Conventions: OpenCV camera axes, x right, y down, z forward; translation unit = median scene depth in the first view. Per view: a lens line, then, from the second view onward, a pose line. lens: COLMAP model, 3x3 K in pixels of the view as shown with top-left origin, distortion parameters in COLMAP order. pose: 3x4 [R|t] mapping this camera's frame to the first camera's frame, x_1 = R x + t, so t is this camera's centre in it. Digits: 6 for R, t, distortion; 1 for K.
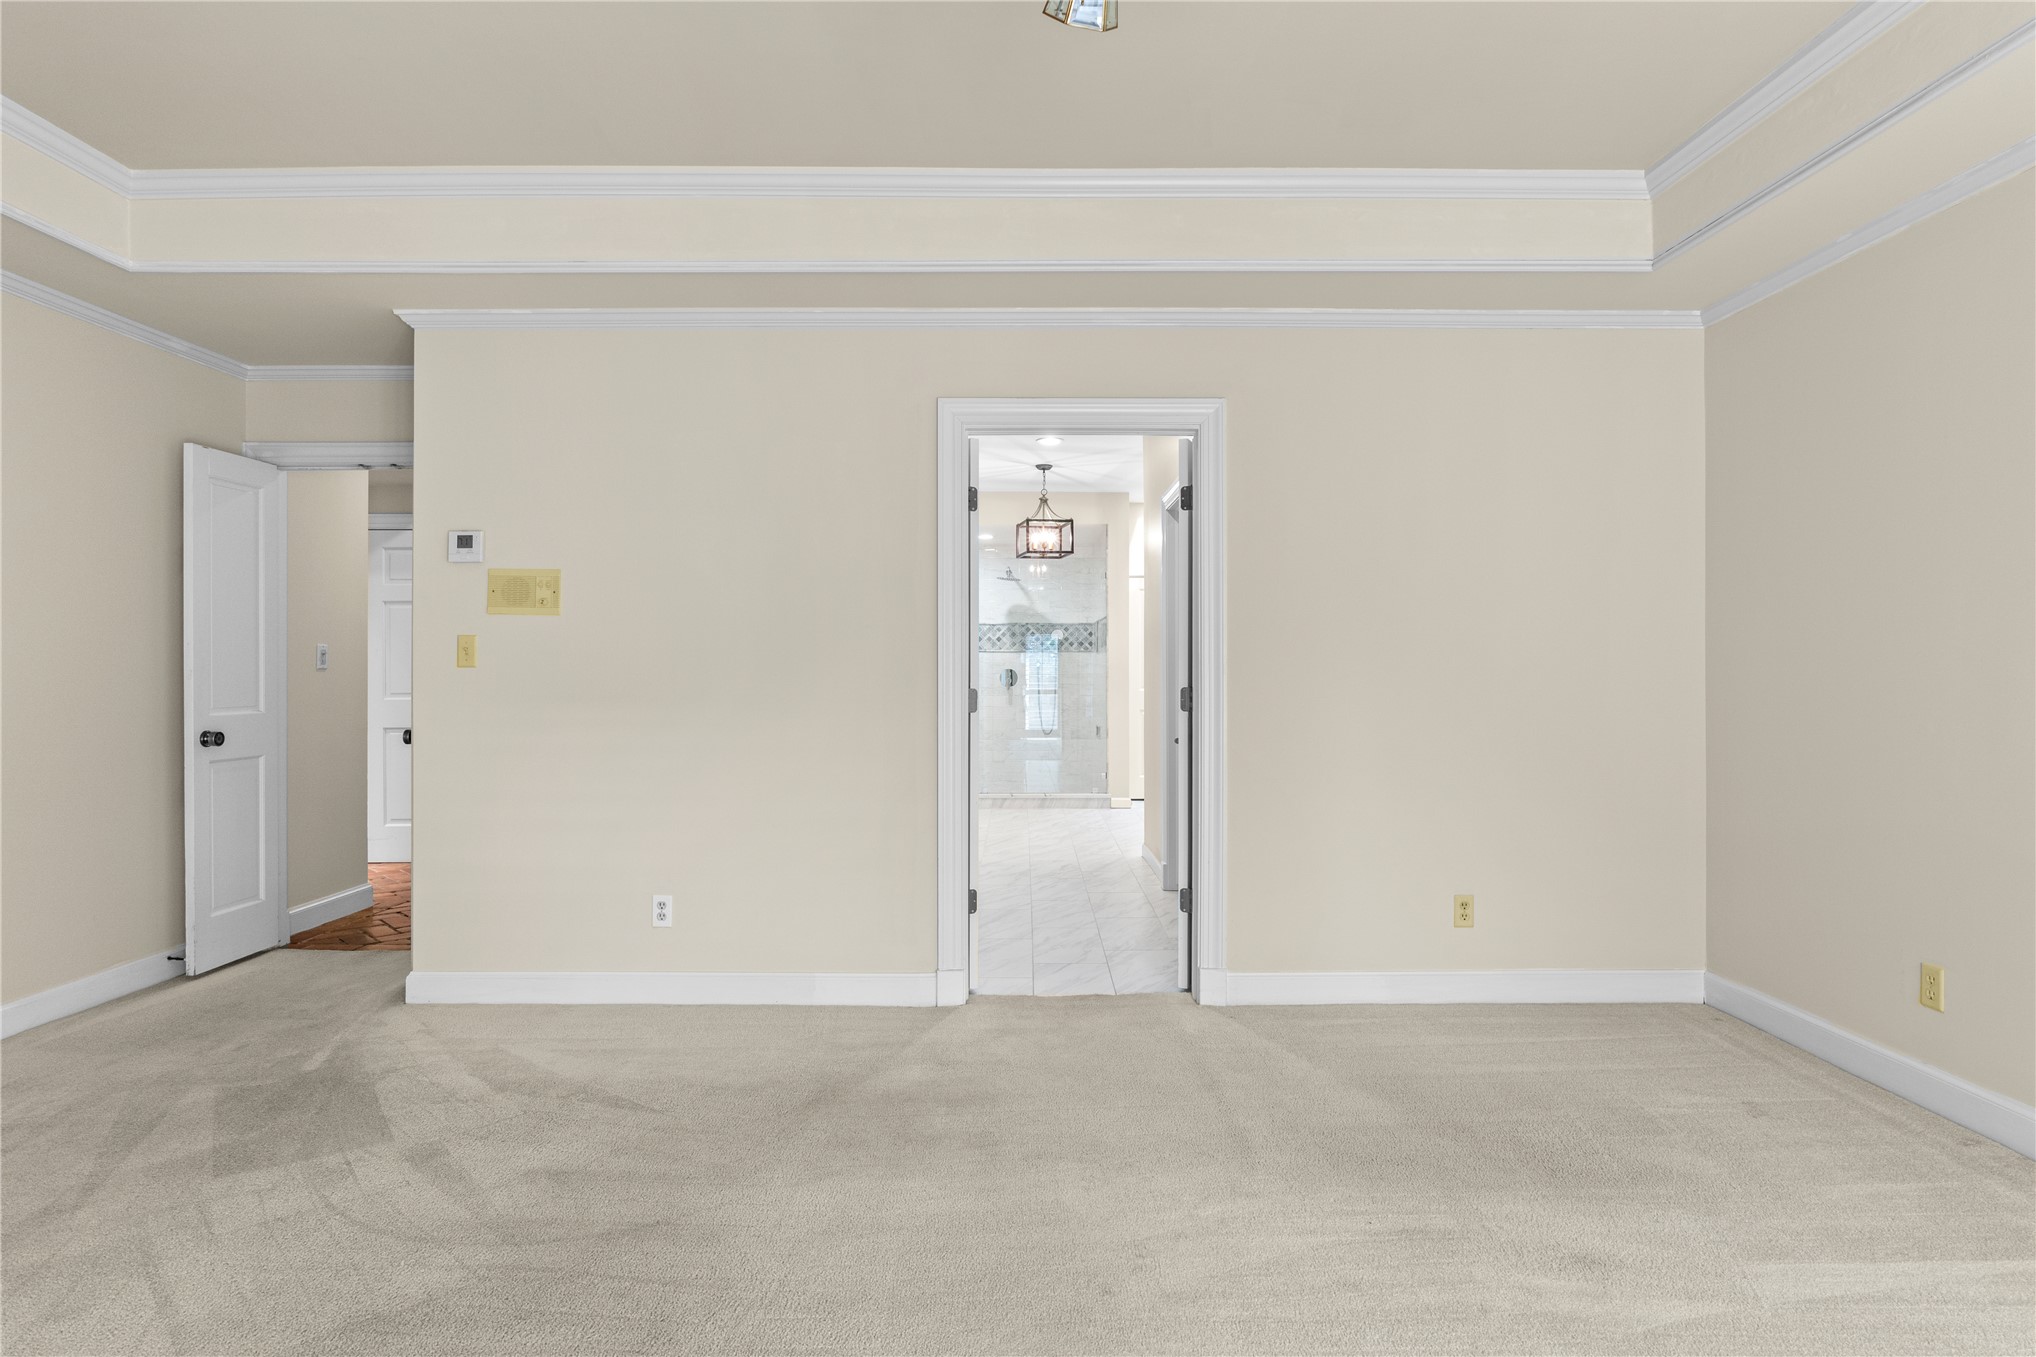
lens RADIAL K [[1080.7, 0, 1029.1], [0, 1080.7, 677.0], [0, 0, 1]] dist [-0.022697, 0.012535]
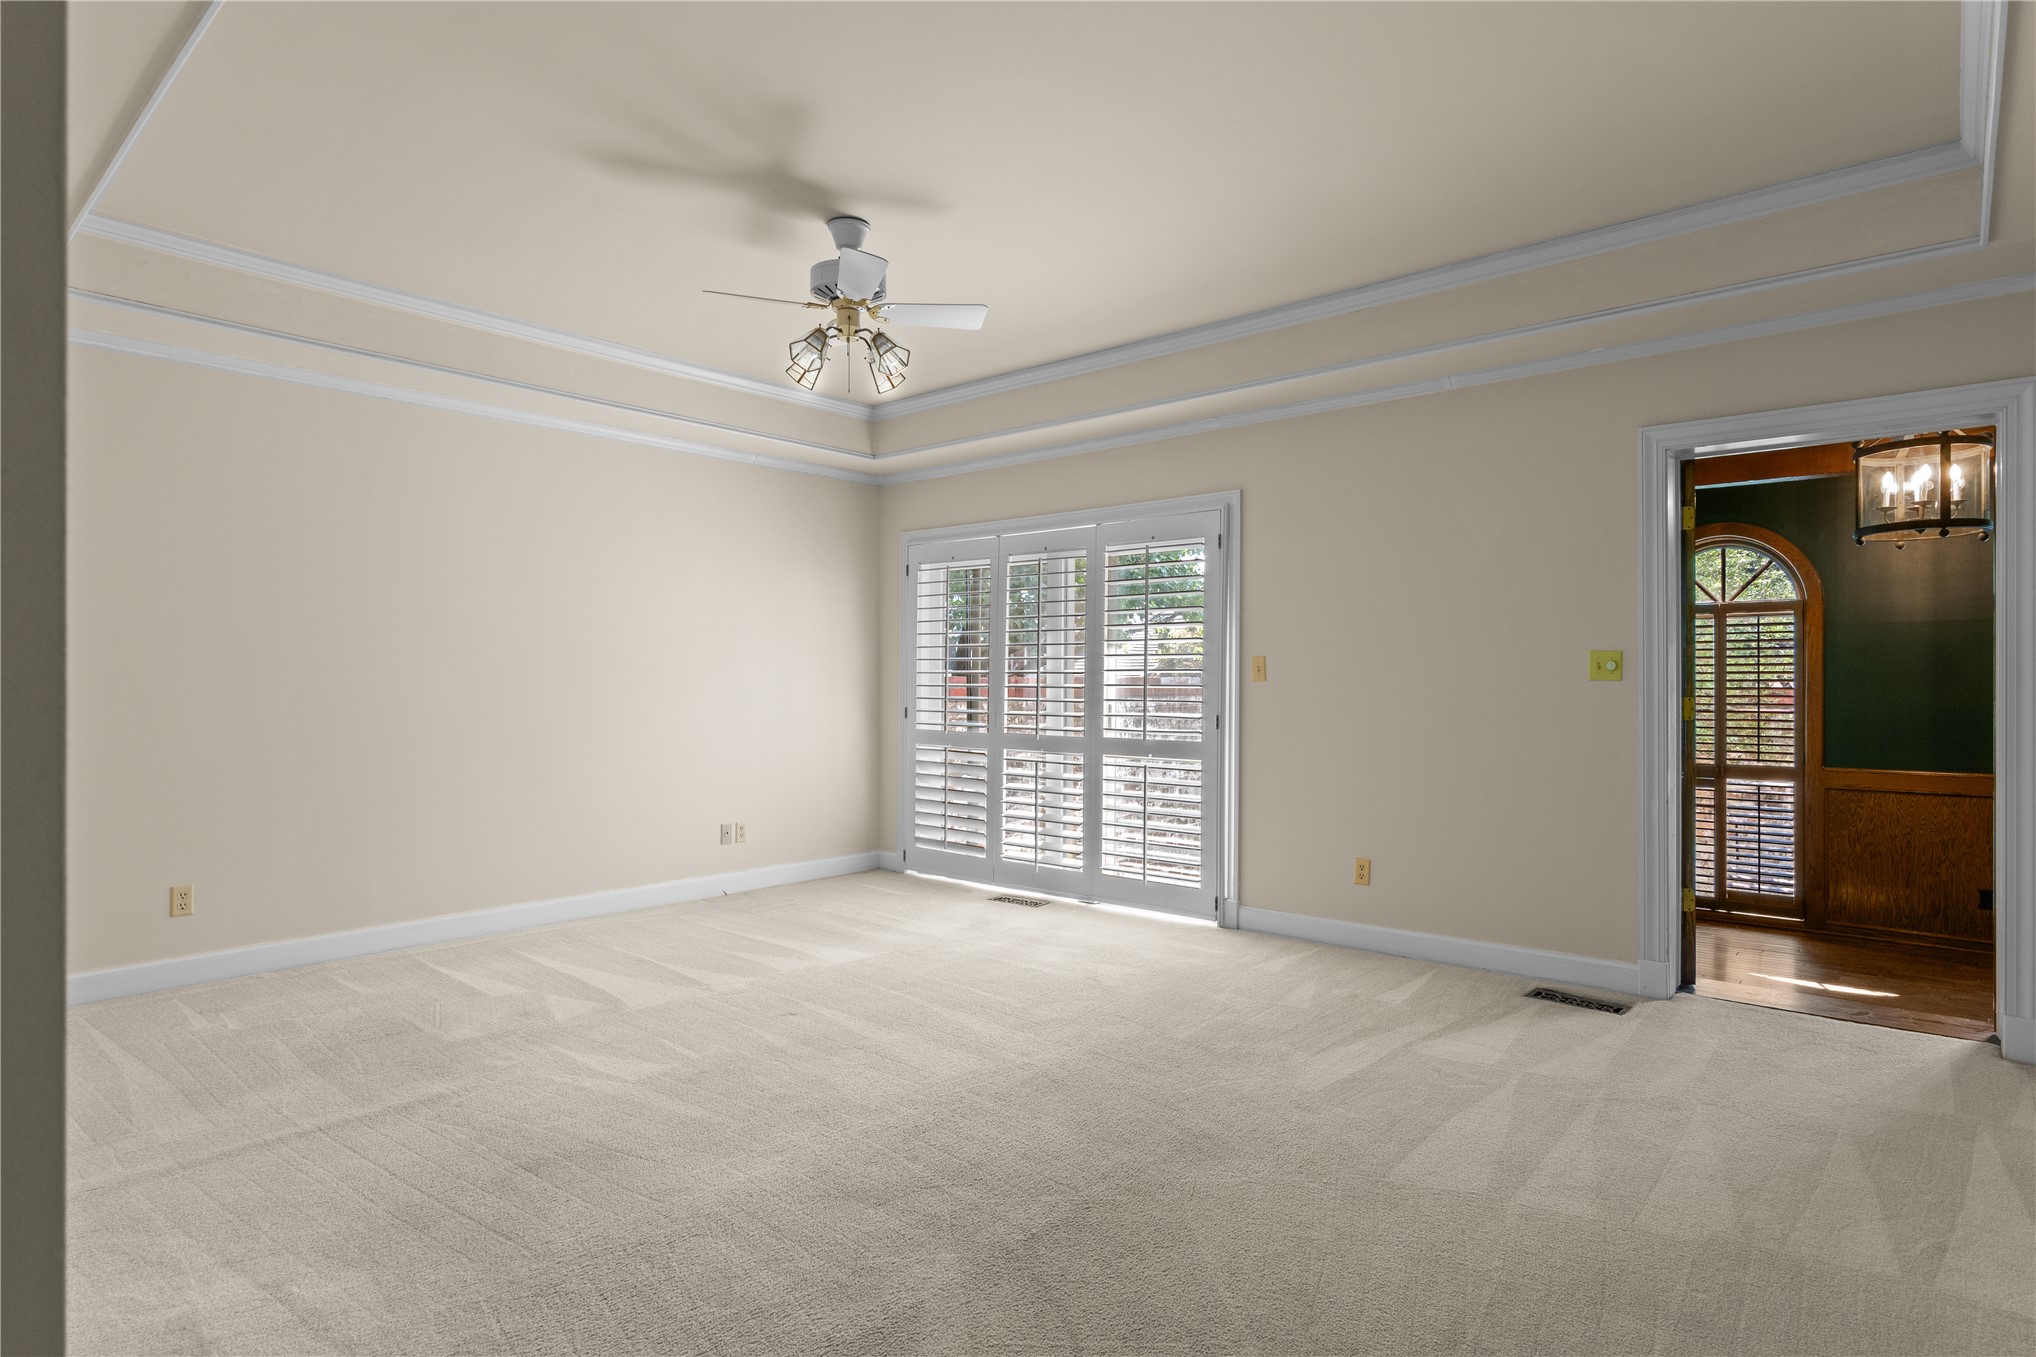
lens RADIAL K [[1080.7, 0, 1029.1], [0, 1080.7, 677.0], [0, 0, 1]] dist [-0.022697, 0.012535]
pose [[-0.748902, 0.000965, 0.662680, -0.726394], [0.001535, 0.999999, 0.000278, -0.005014], [-0.662679, 0.001225, -0.748903, 1.013534]]
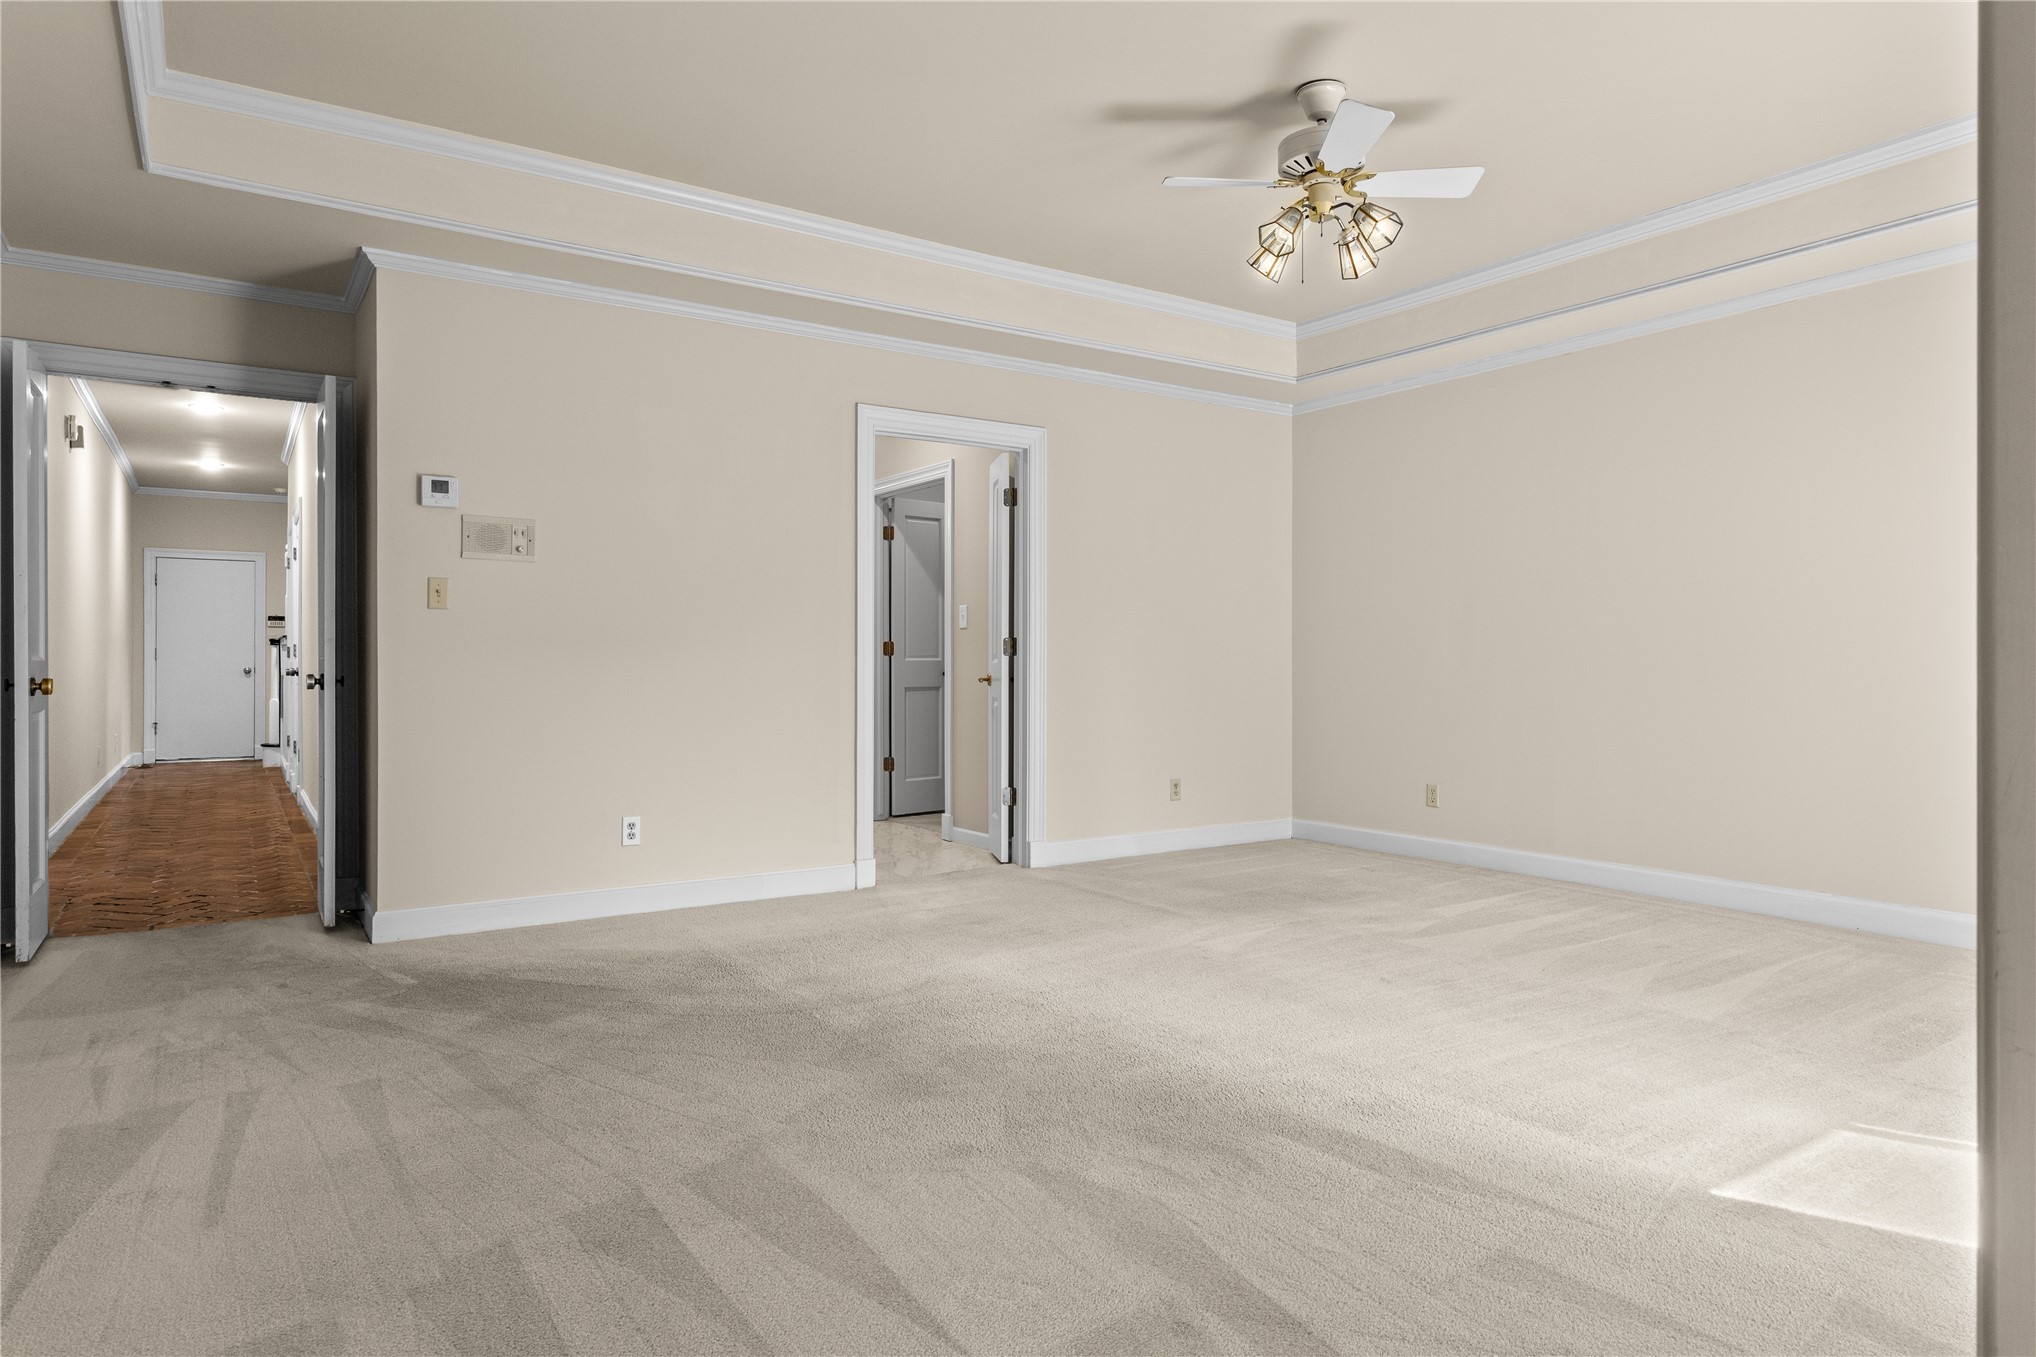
lens RADIAL K [[1186.9, 0, 1033.1], [0, 1186.9, 666.3], [0, 0, 1]] dist [0.002269, 0.001008]
pose [[0.831758, -0.002065, 0.555134, -0.683992], [0.003091, 0.999995, -0.000912, 0.048955], [-0.555129, 0.002474, 0.831760, -0.260852]]
